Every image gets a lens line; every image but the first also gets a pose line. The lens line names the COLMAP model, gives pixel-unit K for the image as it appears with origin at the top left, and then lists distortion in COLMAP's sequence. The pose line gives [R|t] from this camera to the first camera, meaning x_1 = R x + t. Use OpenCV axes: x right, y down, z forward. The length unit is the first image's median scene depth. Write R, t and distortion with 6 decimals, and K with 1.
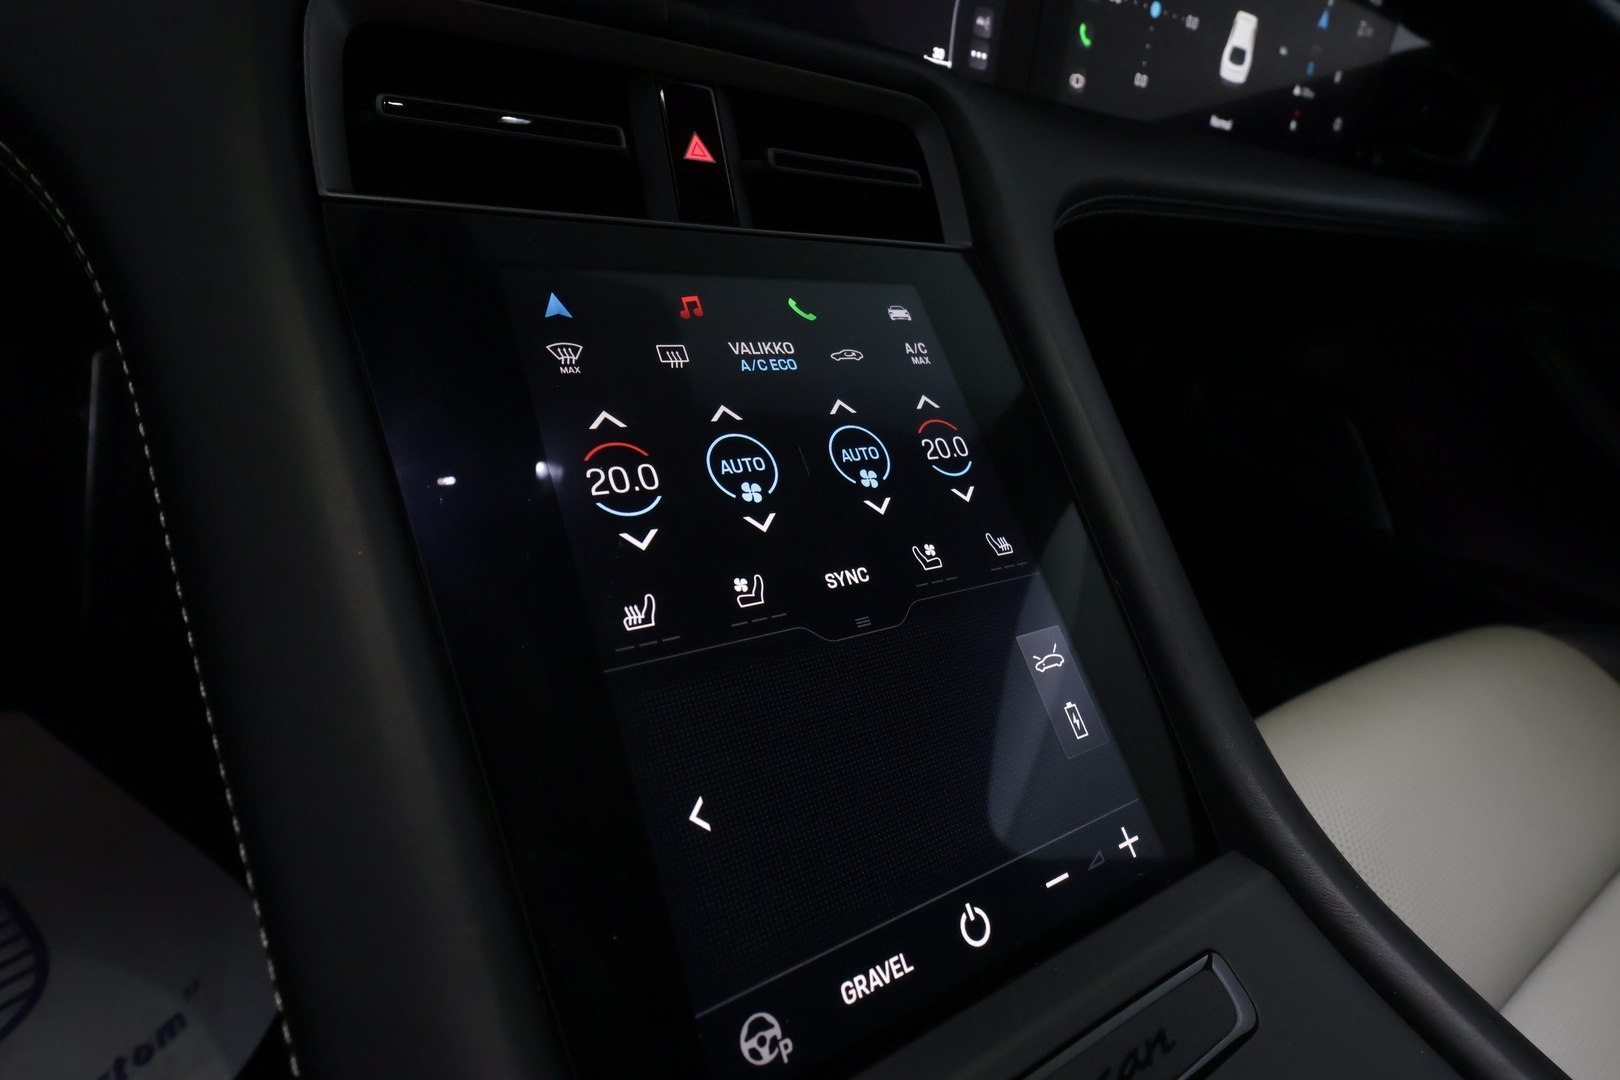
lens RADIAL K [[806.4, 0, 805.2], [0, 806.4, 537.9], [0, 0, 1]] dist [0.000057, -0.000847]
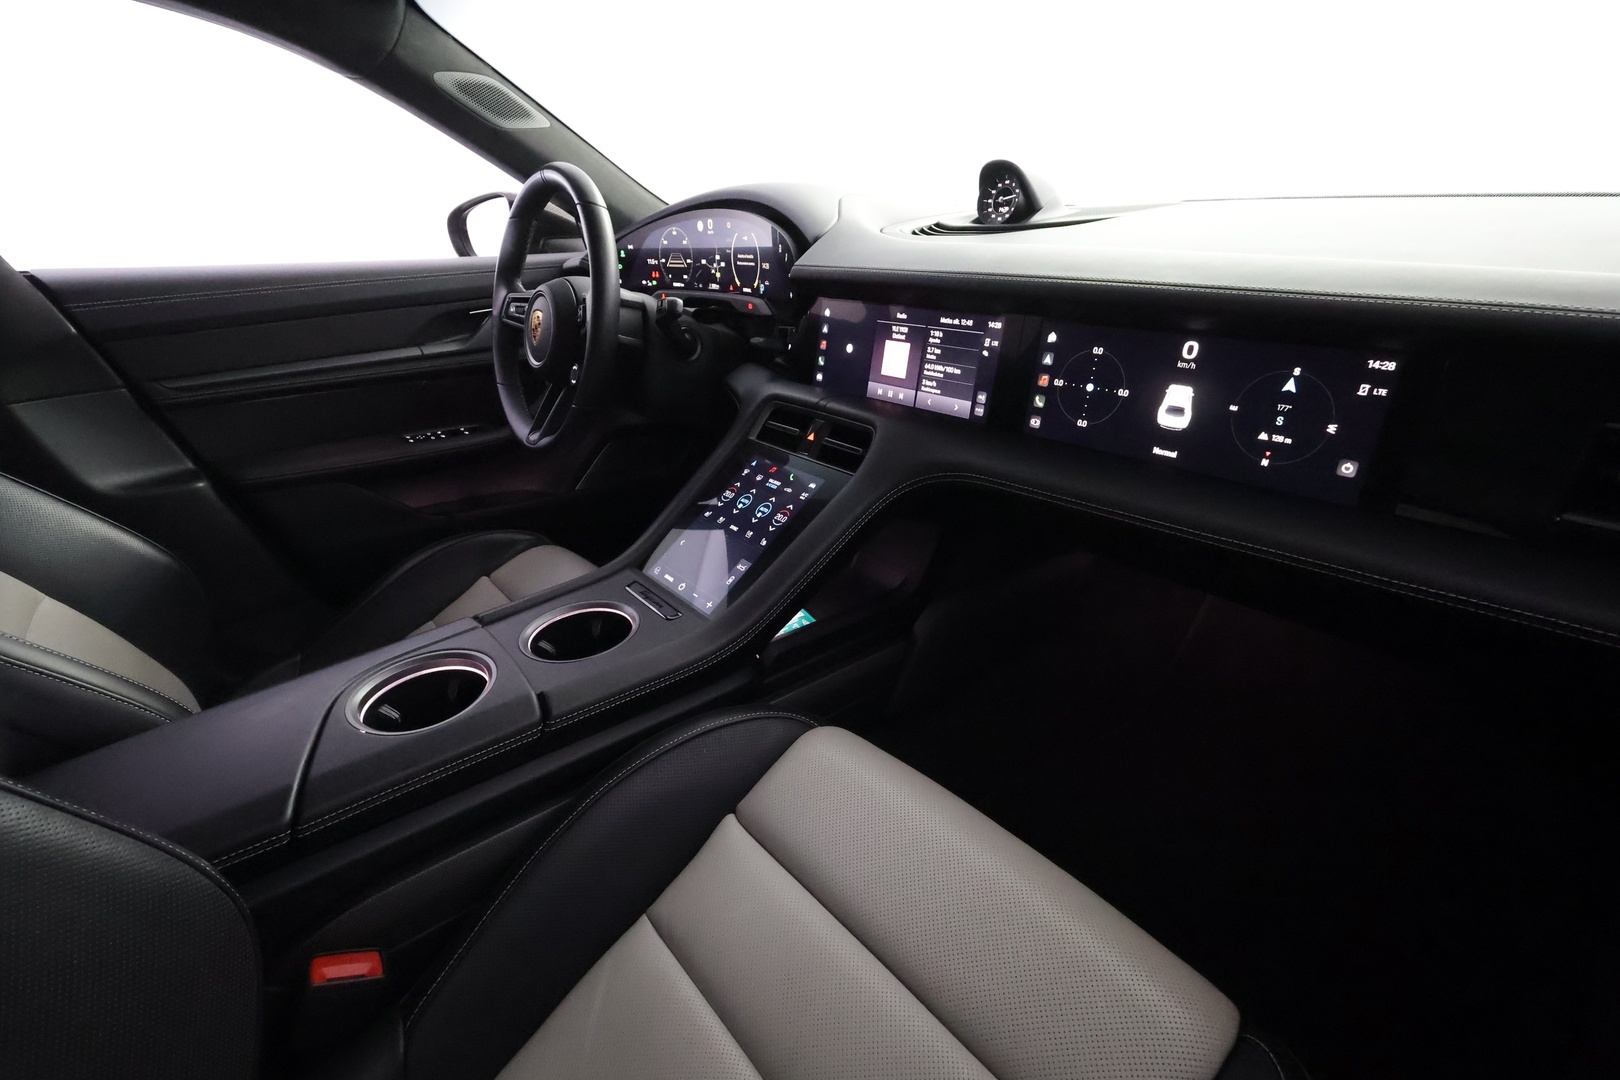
lens RADIAL K [[745.3, 0, 815.8], [0, 745.3, 541.0], [0, 0, 1]] dist [-0.001156, 0.000963]
pose [[0.127745, 0.214390, -0.968359, 2.232296], [-0.458146, 0.878703, 0.134102, -0.350444], [0.879650, 0.426519, 0.210472, 0.323481]]
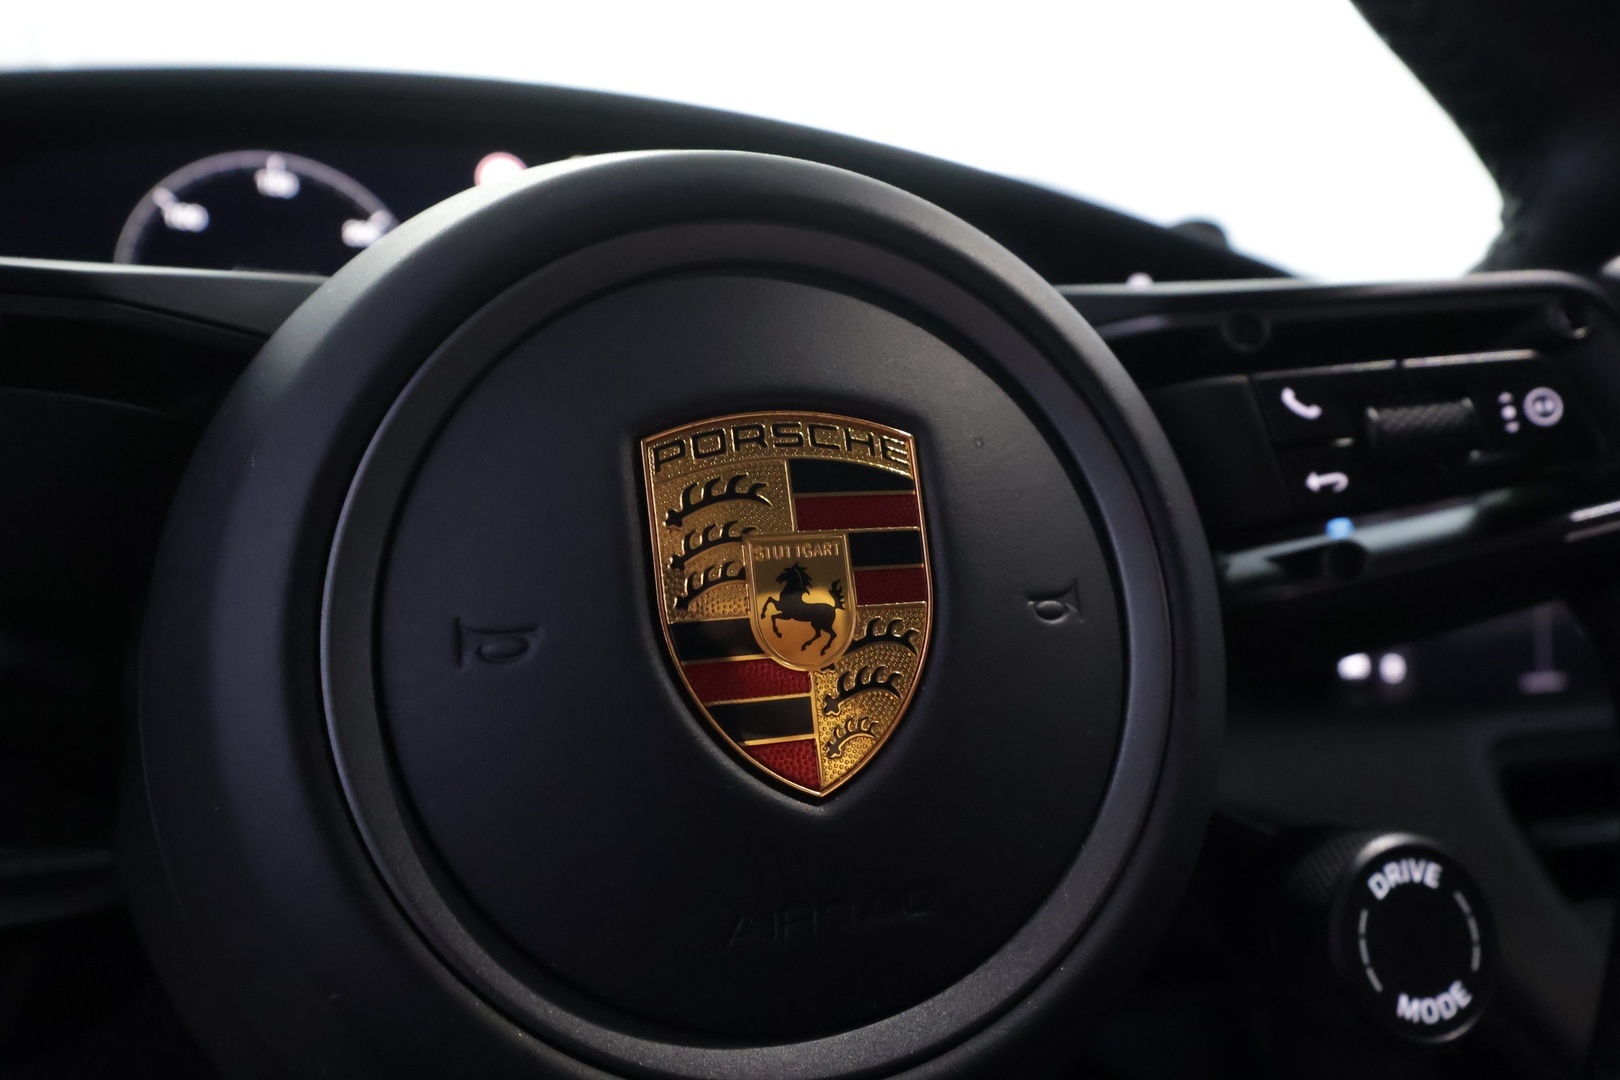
lens RADIAL K [[1063.0, 0, 811.2], [0, 1063.0, 540.4], [0, 0, 1]] dist [0.009271, 0.000324]
pose [[0.955029, -0.154422, -0.253129, -0.633756], [0.015353, 0.878292, -0.477877, -0.060553], [0.296116, 0.452500, 0.841165, -0.635587]]
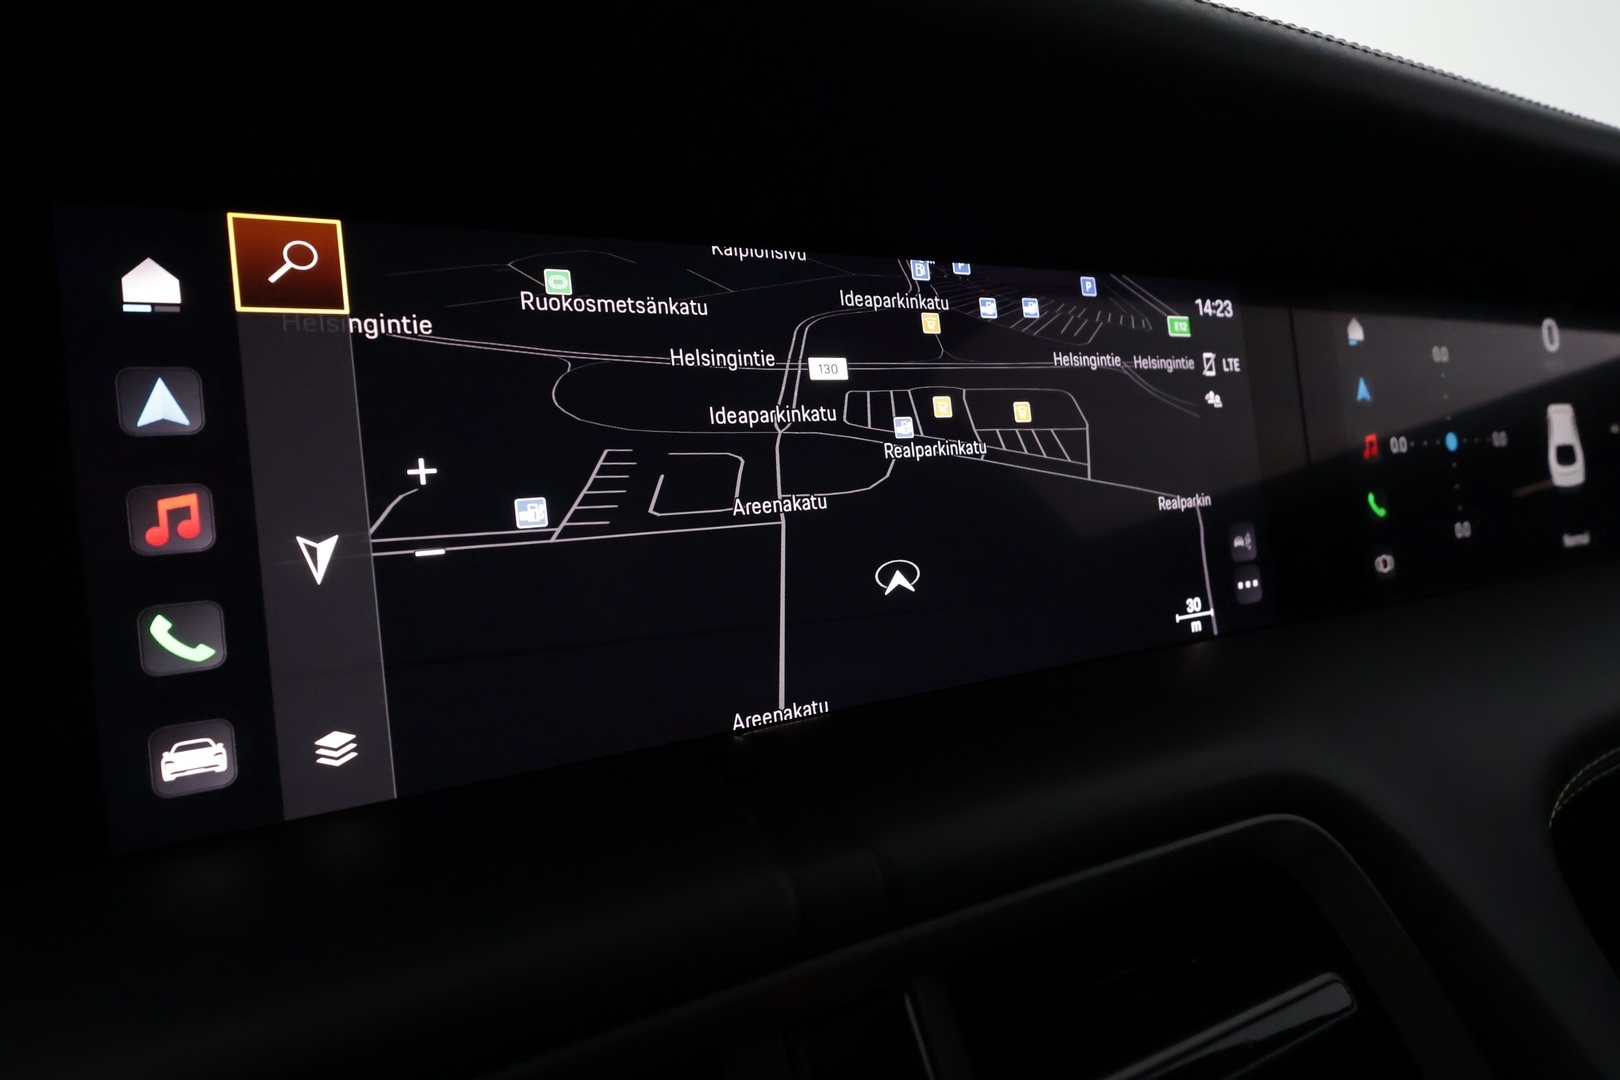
lens RADIAL K [[806.4, 0, 811.1], [0, 806.4, 542.9], [0, 0, 1]] dist [0.000057, -0.000847]
pose [[0.972937, -0.193184, -0.126785, -0.040391], [0.128911, 0.909145, -0.396027, -0.416429], [0.191772, 0.368965, 0.909444, 0.324060]]
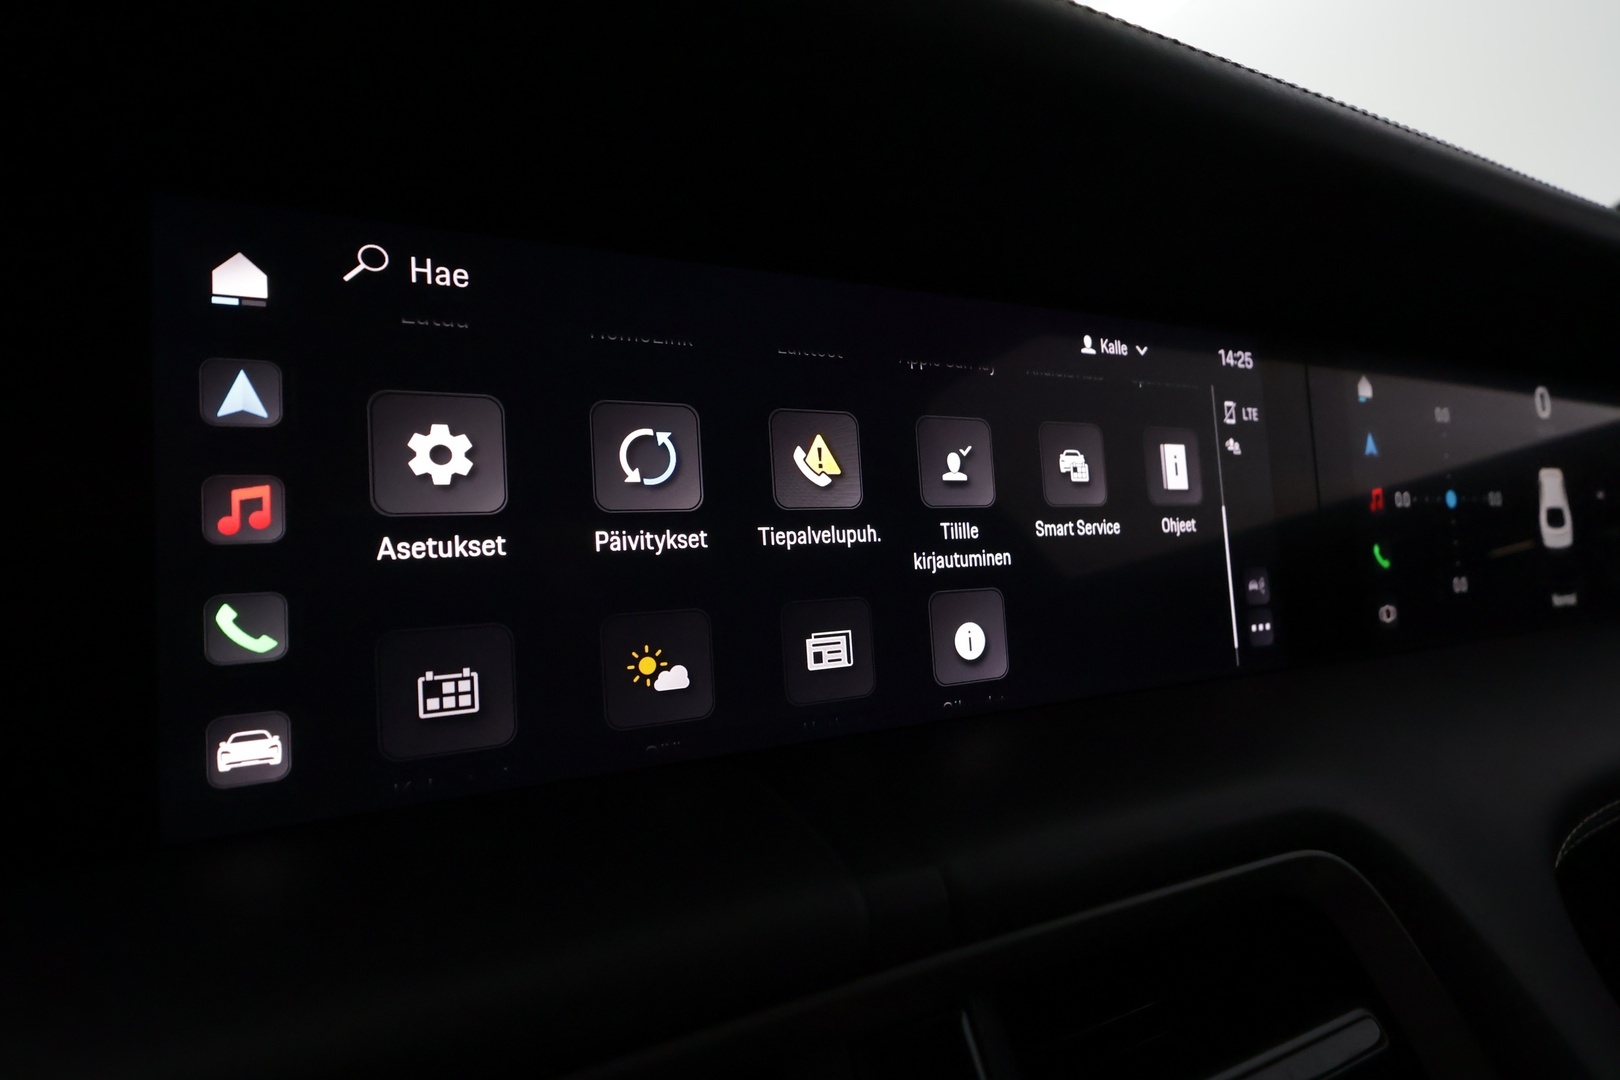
lens RADIAL K [[806.4, 0, 812.1], [0, 806.4, 539.9], [0, 0, 1]] dist [0.000057, -0.000847]
pose [[0.984229, -0.149631, -0.094355, -0.078699], [0.095767, 0.899175, -0.426981, -0.413775], [0.148731, 0.411211, 0.899324, 0.310169]]
